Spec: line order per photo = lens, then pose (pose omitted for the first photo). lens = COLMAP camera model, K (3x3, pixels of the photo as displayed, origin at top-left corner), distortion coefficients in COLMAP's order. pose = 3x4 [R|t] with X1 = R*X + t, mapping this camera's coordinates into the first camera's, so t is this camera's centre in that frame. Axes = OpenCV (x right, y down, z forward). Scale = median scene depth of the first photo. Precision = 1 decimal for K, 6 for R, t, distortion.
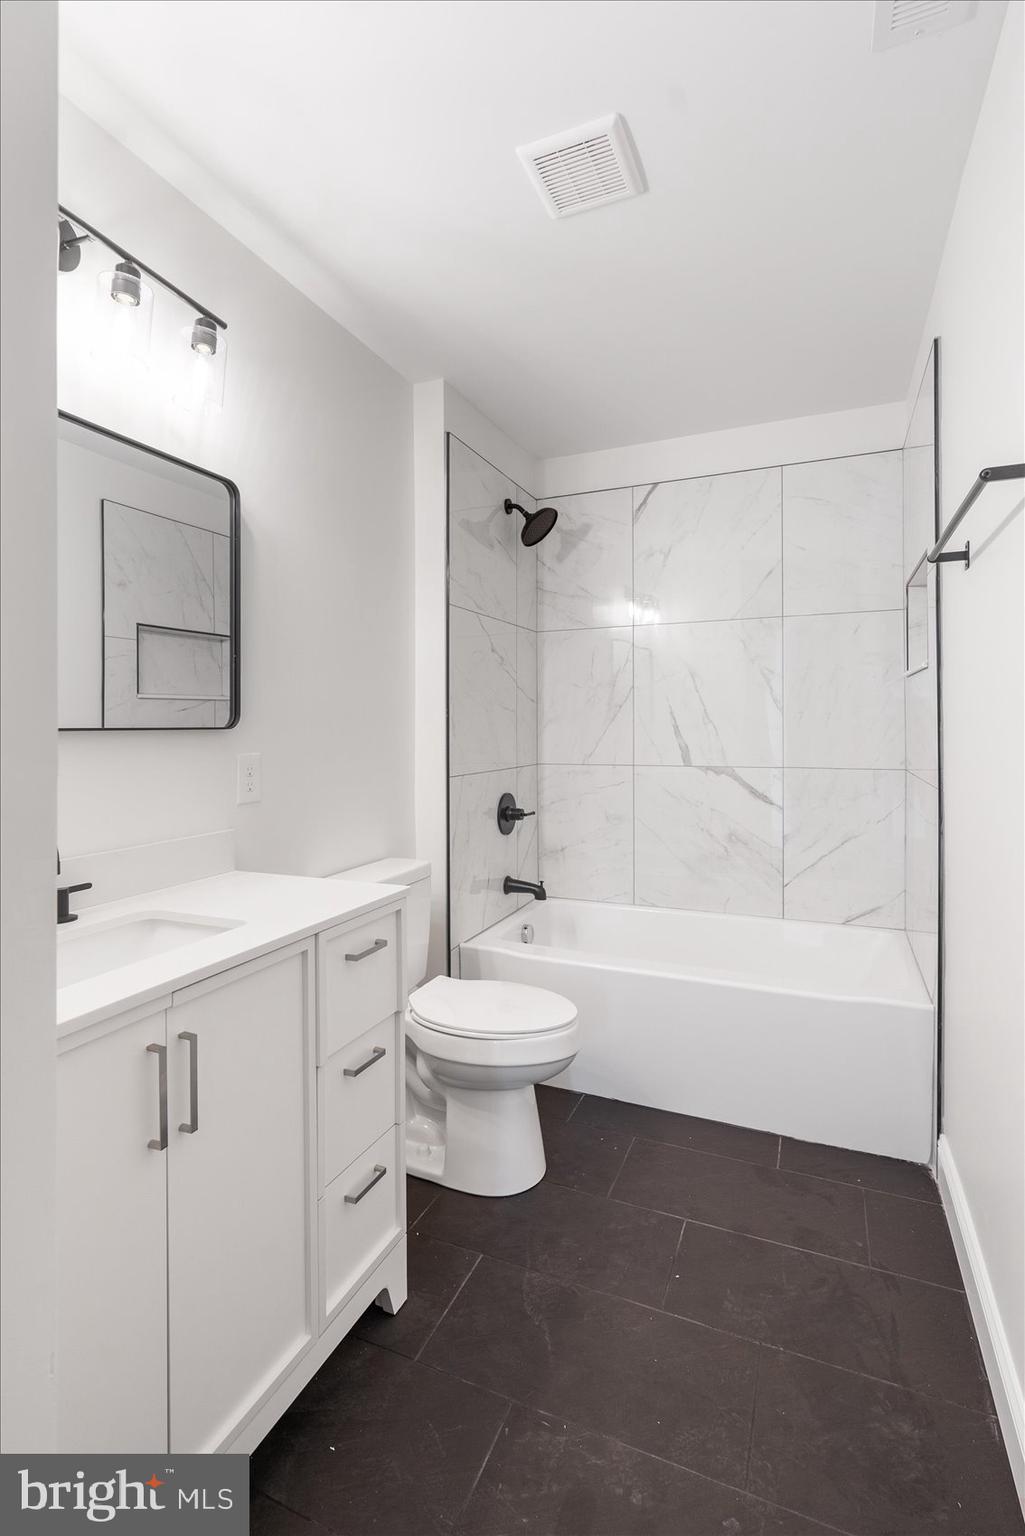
lens RADIAL K [[703.3, 0, 519.4], [0, 703.3, 736.8], [0, 0, 1]] dist [-0.000566, 0.000713]
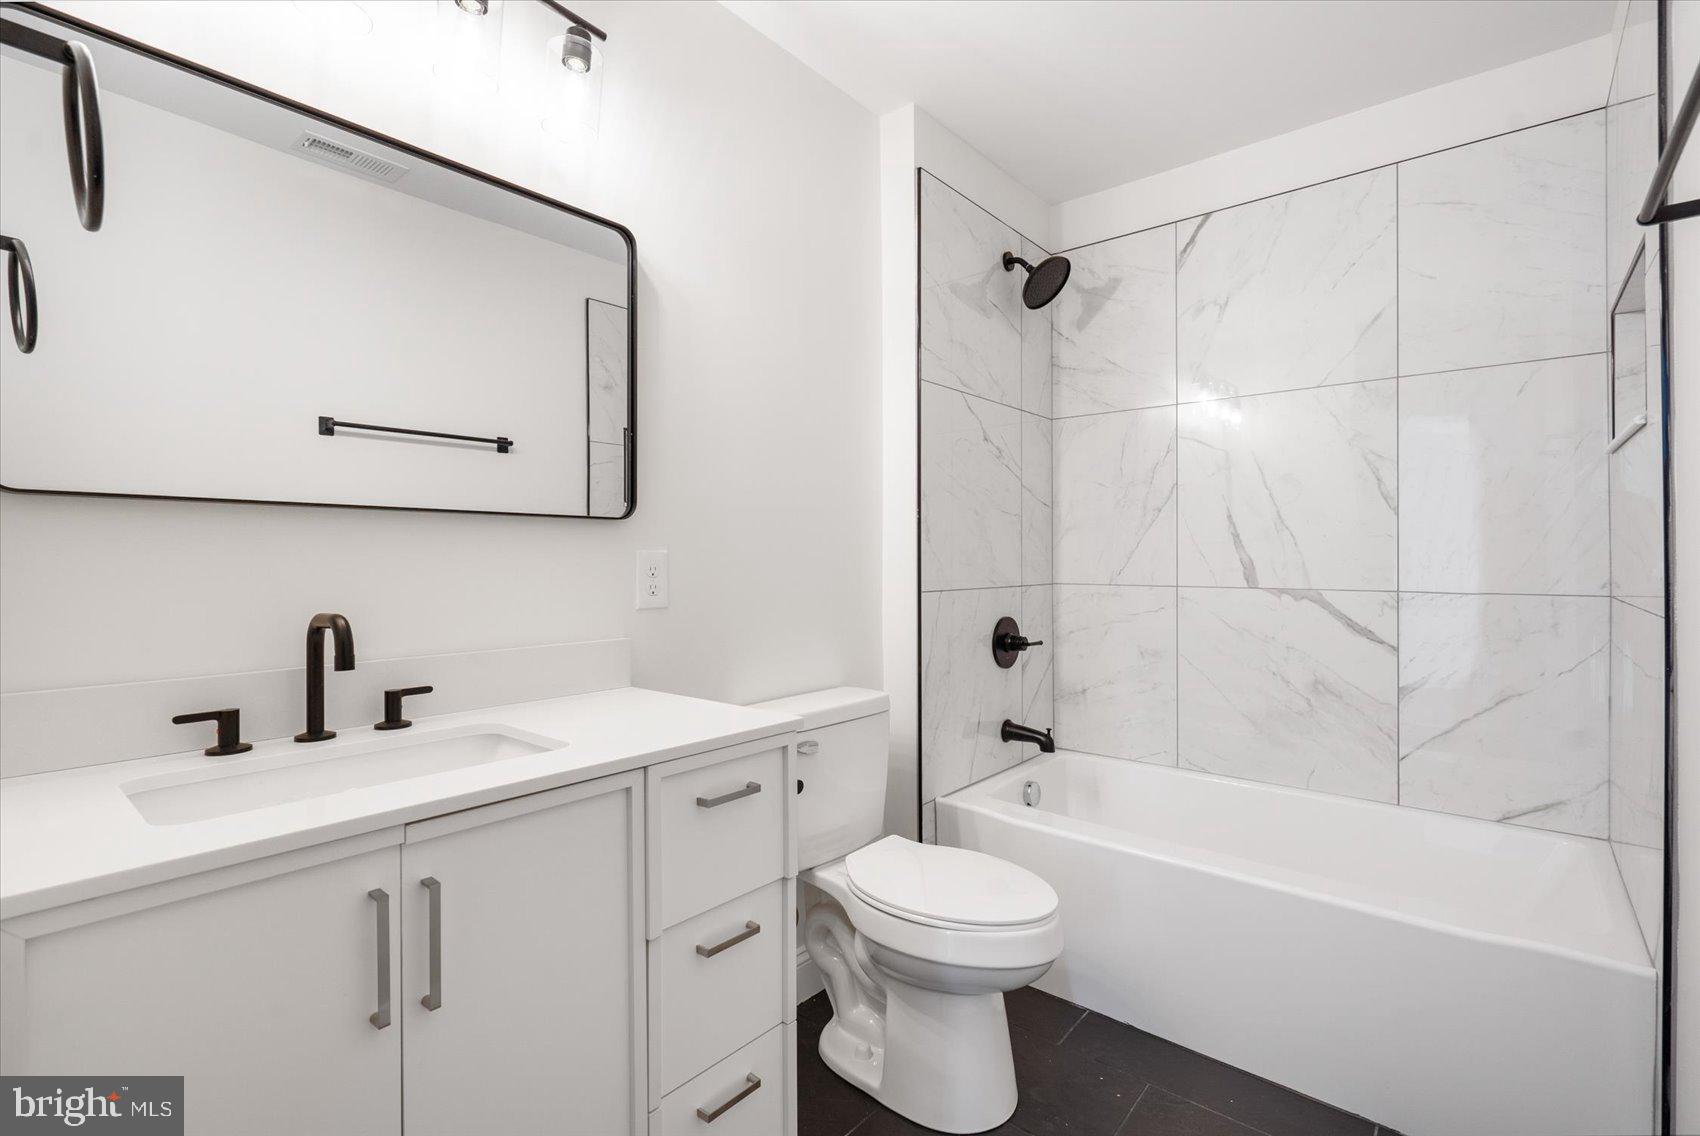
lens RADIAL K [[778.4, 0, 854.0], [0, 778.4, 557.3], [0, 0, 1]] dist [-0.000566, 0.000713]
pose [[0.960863, 0.009260, -0.276869, 0.079062], [-0.011645, 0.999908, -0.006972, 0.025799], [0.276779, 0.009923, 0.960882, 0.115435]]
